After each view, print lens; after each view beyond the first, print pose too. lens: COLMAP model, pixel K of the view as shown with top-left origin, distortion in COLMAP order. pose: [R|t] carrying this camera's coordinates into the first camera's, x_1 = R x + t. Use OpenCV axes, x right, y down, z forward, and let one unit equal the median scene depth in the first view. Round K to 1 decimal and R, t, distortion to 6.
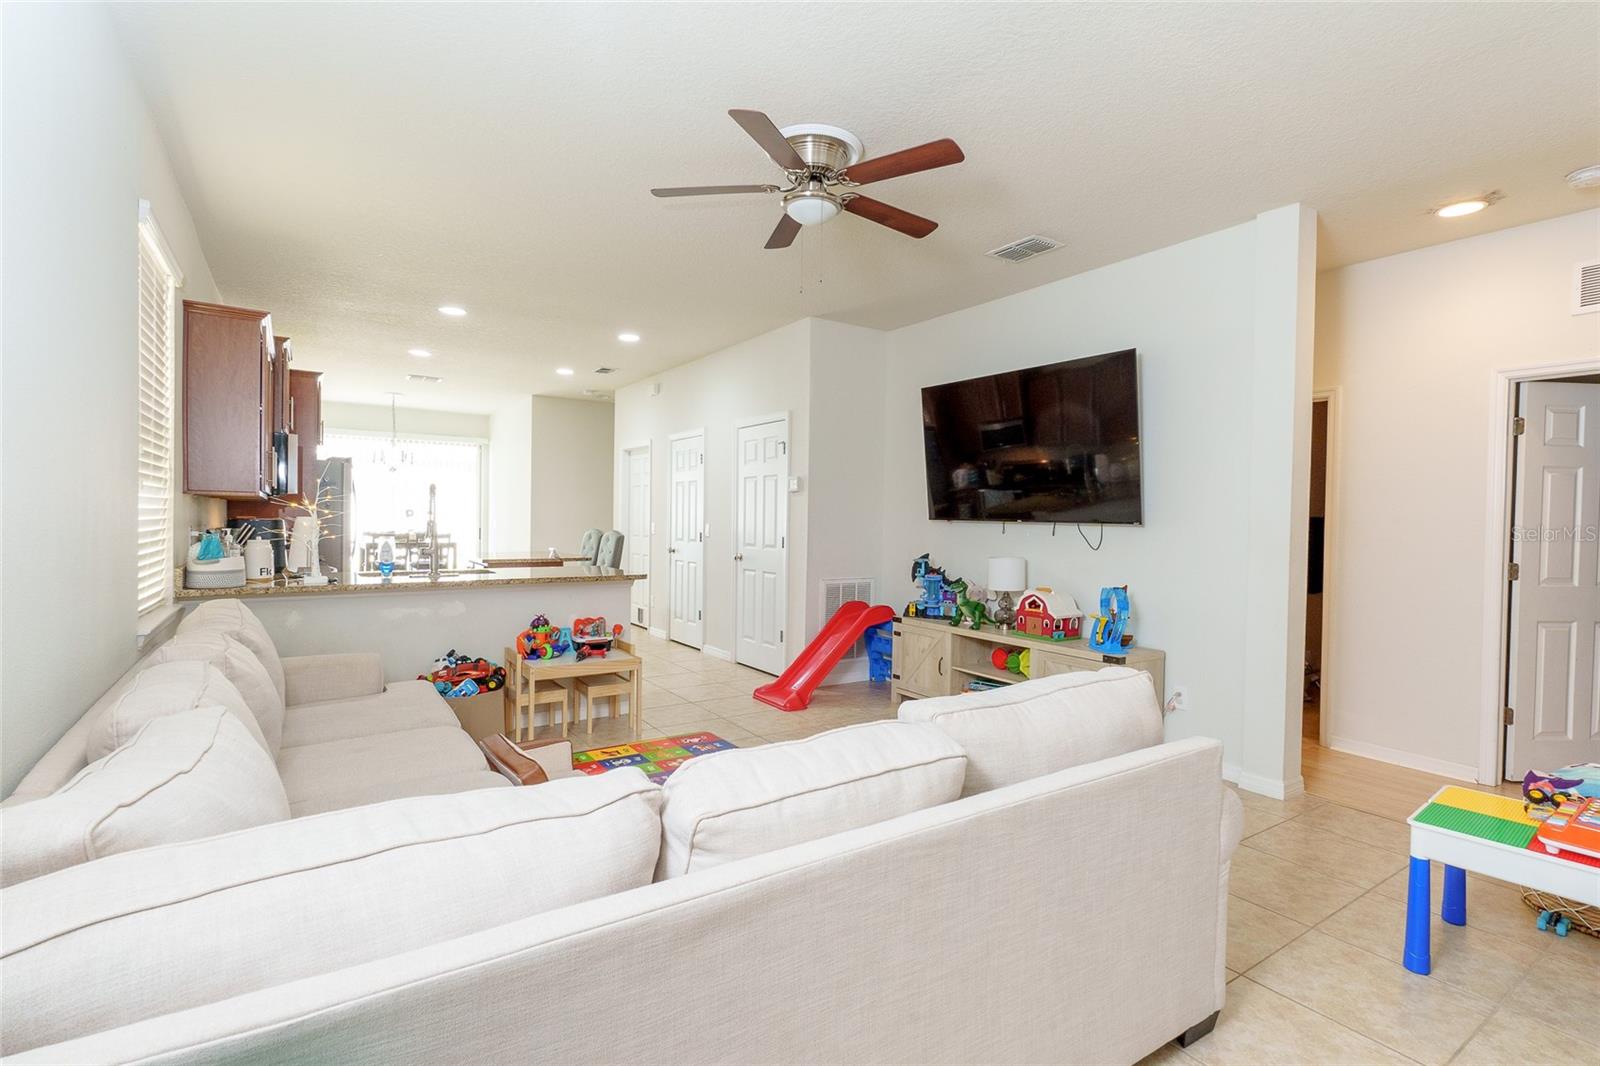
lens RADIAL K [[782.9, 0, 827.2], [0, 782.9, 530.8], [0, 0, 1]] dist [0.000633, -0.001602]
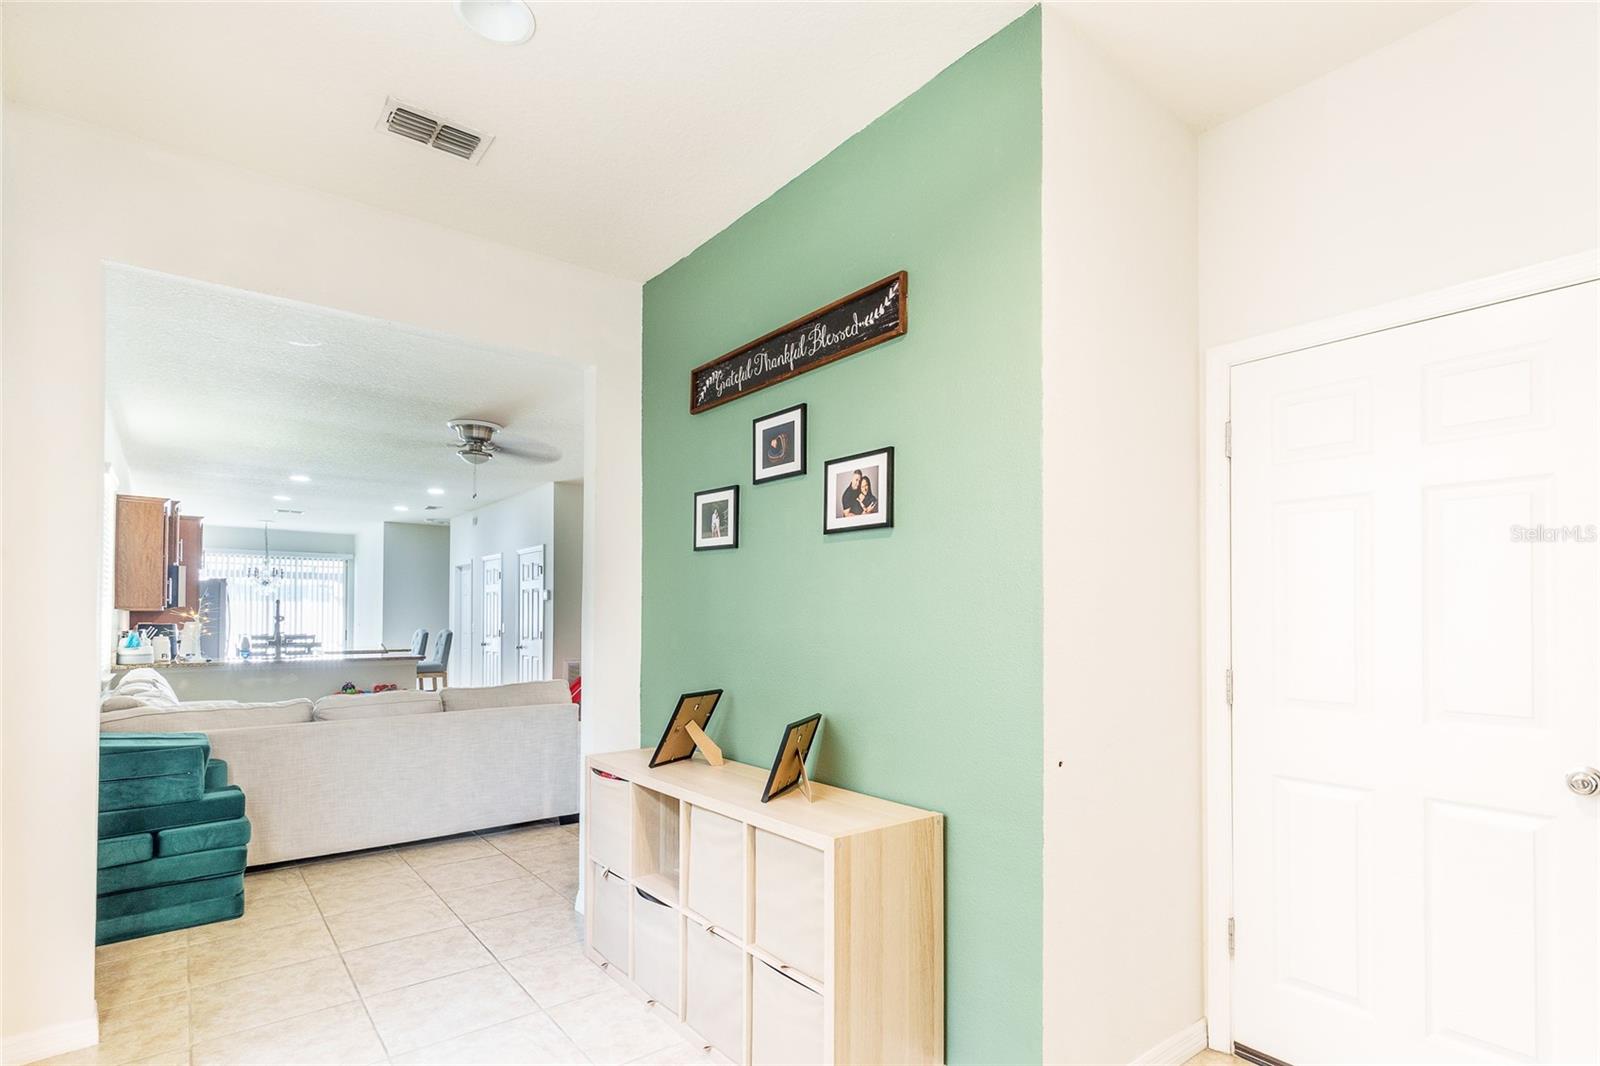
lens RADIAL K [[782.9, 0, 809.4], [0, 782.9, 606.0], [0, 0, 1]] dist [0.000633, -0.001602]
pose [[0.996259, -0.011598, 0.085633, 0.410615], [0.014189, 0.999458, -0.029721, 0.013443], [-0.085242, 0.030824, 0.995883, -0.633273]]
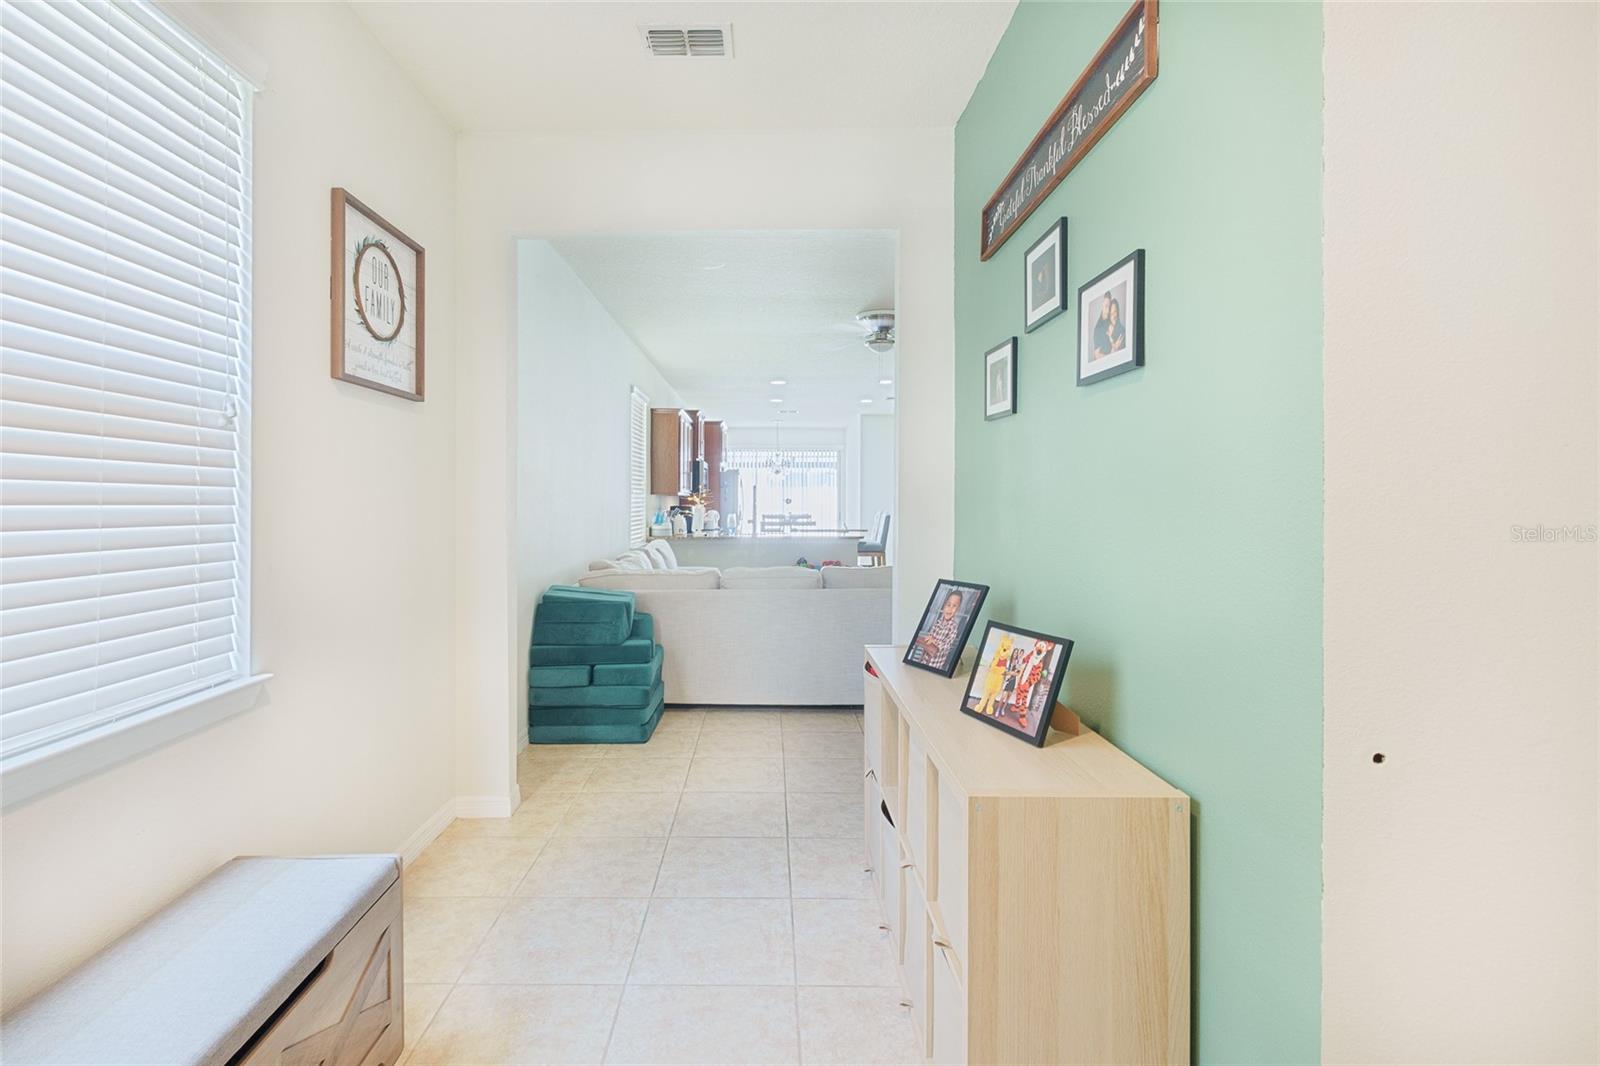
lens RADIAL K [[782.9, 0, 746.1], [0, 782.9, 499.5], [0, 0, 1]] dist [0.000633, -0.001602]
pose [[0.818040, -0.017137, -0.574906, 0.546418], [0.005151, 0.999734, -0.022471, 0.014493], [0.575139, 0.015421, 0.817911, -0.534326]]
